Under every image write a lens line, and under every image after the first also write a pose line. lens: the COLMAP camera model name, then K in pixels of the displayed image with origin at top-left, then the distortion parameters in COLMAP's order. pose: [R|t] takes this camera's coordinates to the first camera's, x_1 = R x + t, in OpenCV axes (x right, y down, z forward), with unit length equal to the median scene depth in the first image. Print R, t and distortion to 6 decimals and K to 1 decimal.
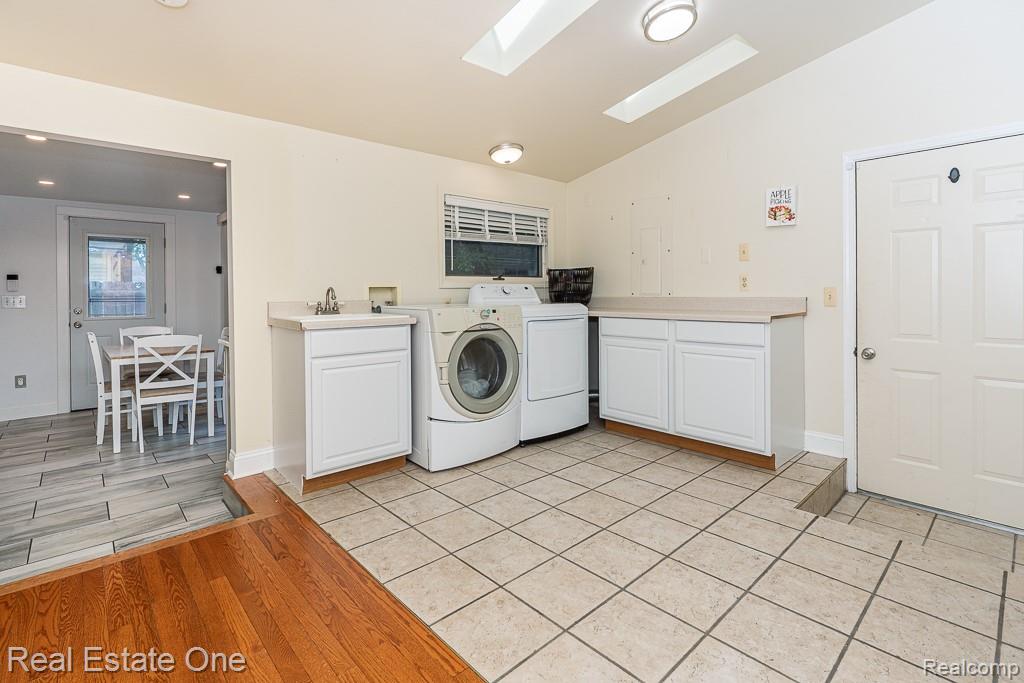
lens RADIAL K [[463.3, 0, 511.9], [0, 463.3, 338.3], [0, 0, 1]] dist [-0.001901, -0.000102]
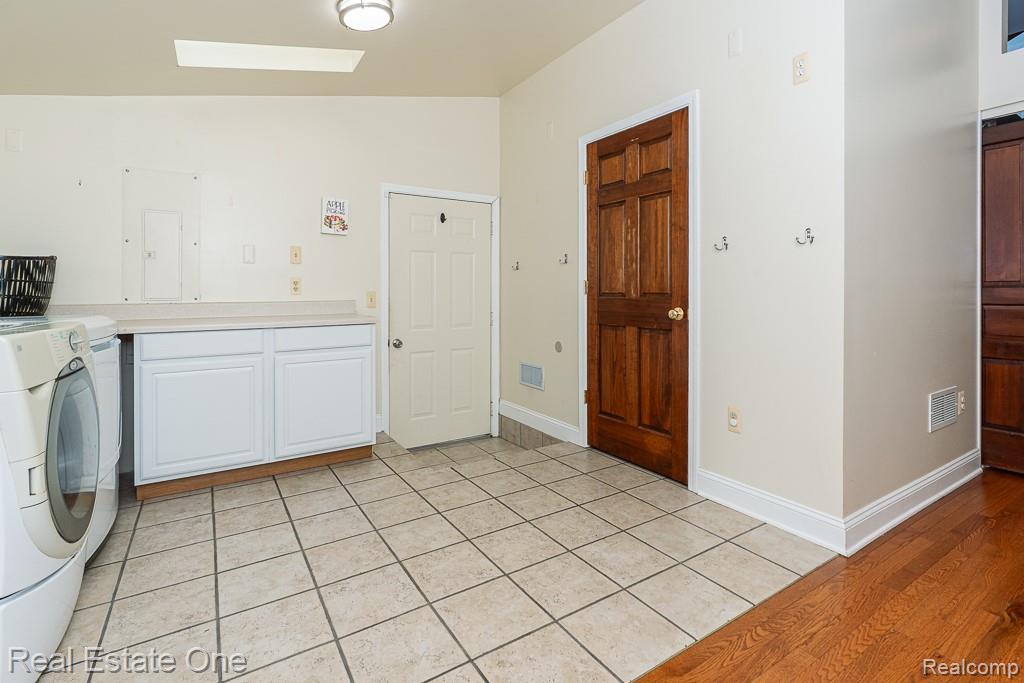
lens RADIAL K [[474.8, 0, 512.6], [0, 474.8, 323.7], [0, 0, 1]] dist [-0.001325, 0.000050]
pose [[0.198847, -0.058676, 0.978273, -0.441335], [0.103936, 0.993839, 0.038483, -0.036479], [-0.974504, 0.094026, 0.203720, 0.404049]]
